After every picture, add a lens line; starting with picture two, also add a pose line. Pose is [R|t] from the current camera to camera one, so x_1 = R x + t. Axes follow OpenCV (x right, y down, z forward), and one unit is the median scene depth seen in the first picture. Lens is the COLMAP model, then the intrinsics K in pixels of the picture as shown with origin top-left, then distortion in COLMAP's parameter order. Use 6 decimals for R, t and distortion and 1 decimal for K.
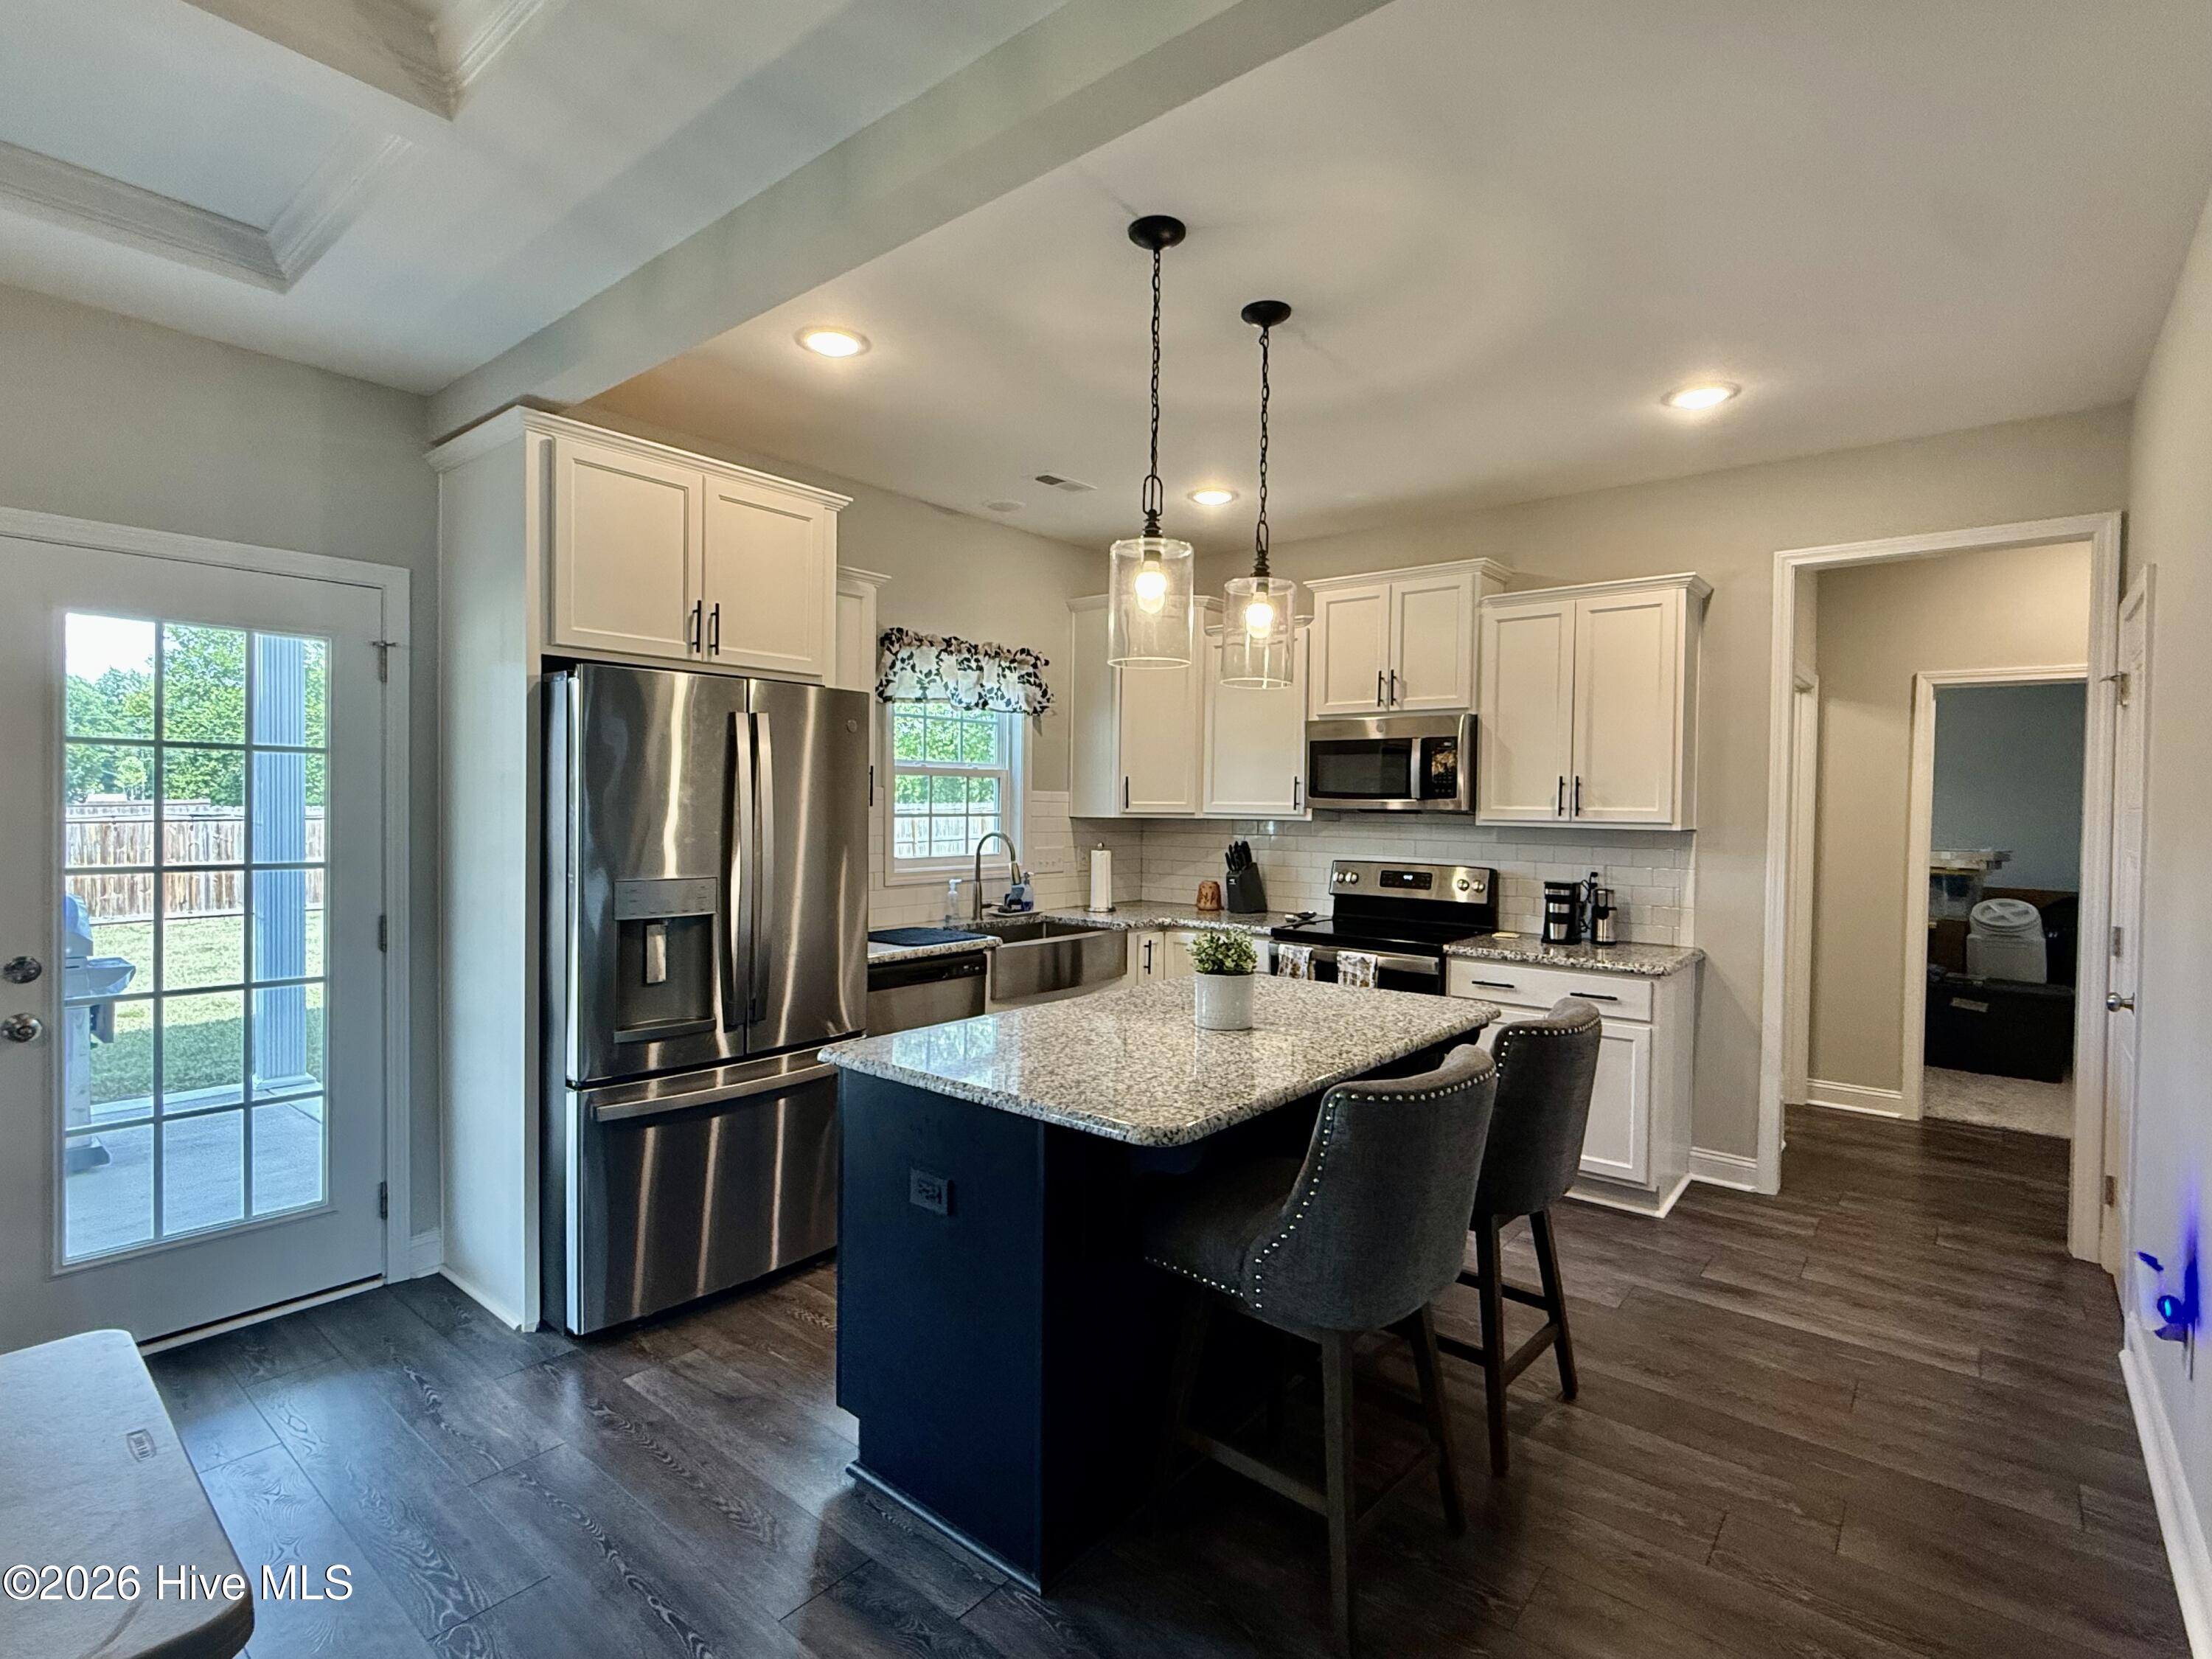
lens RADIAL K [[1093.3, 0, 1111.7], [0, 1093.3, 825.4], [0, 0, 1]] dist [0.003123, 0.000273]
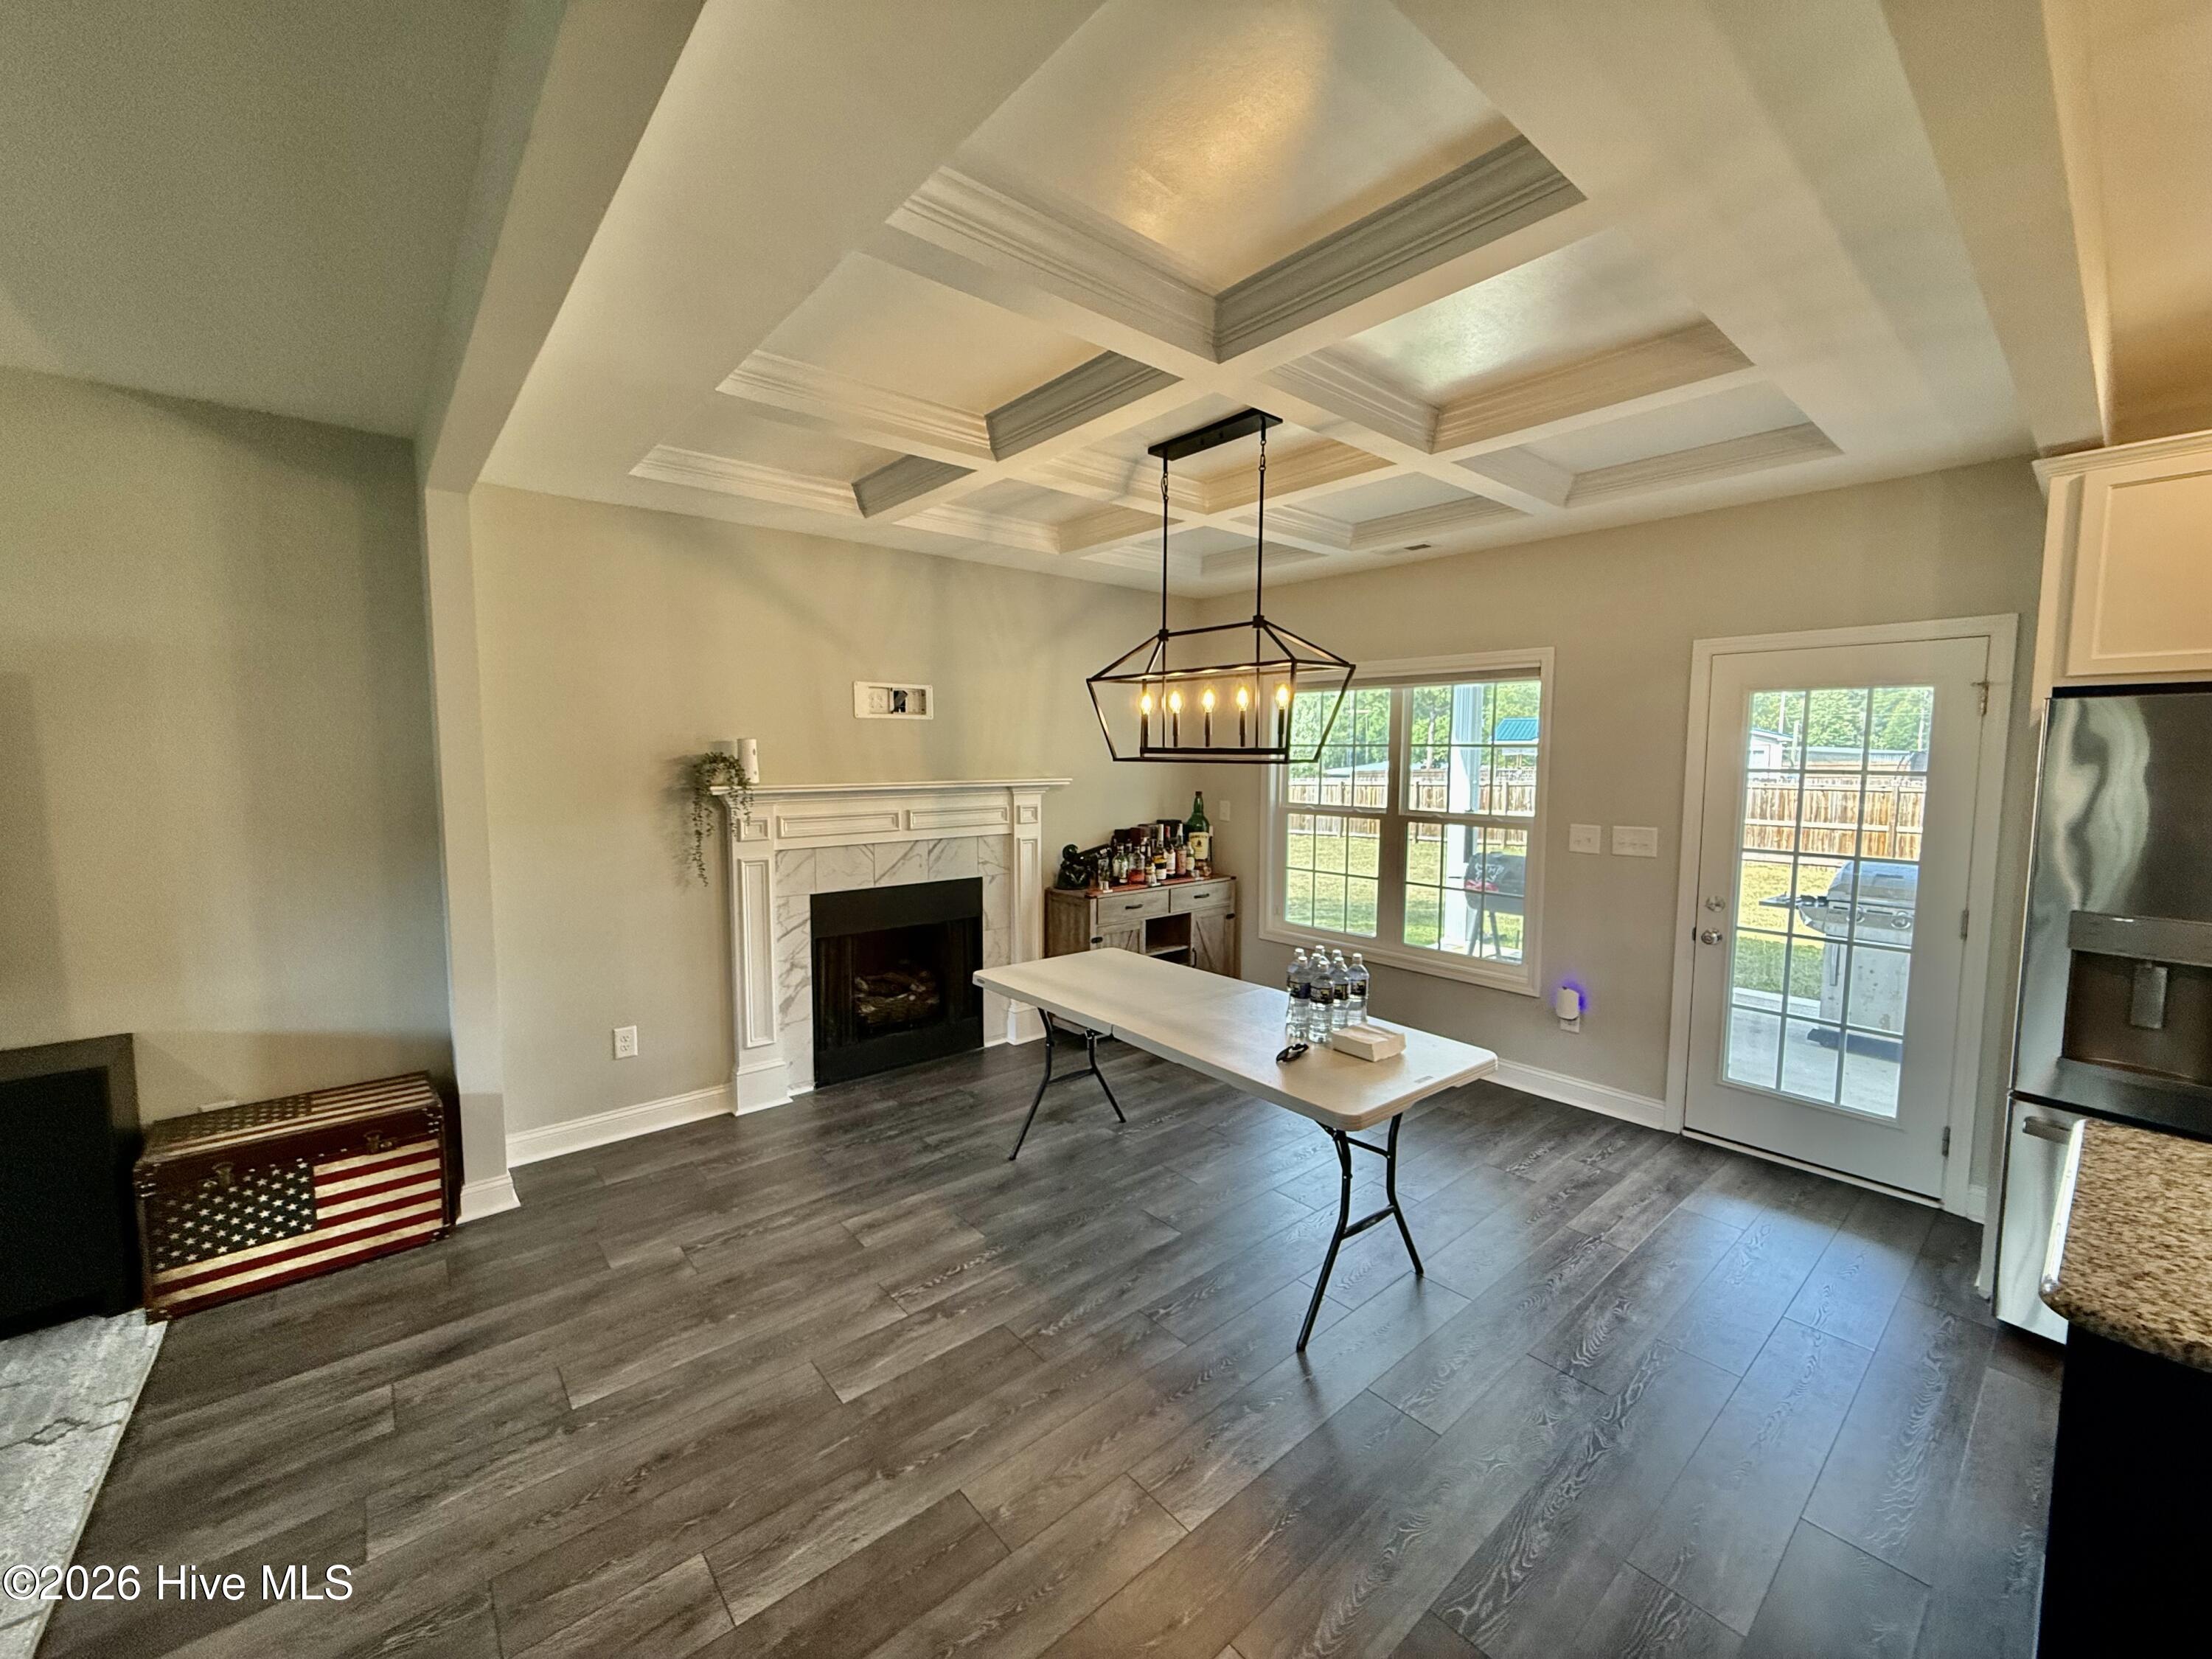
lens RADIAL K [[885.0, 0, 1103.8], [0, 885.0, 827.2], [0, 0, 1]] dist [0.002400, 0.000329]
pose [[-0.183750, 0.068625, -0.980575, 0.476124], [-0.031608, 0.996632, 0.075671, -0.054659], [0.982465, 0.044899, -0.180962, 0.252131]]
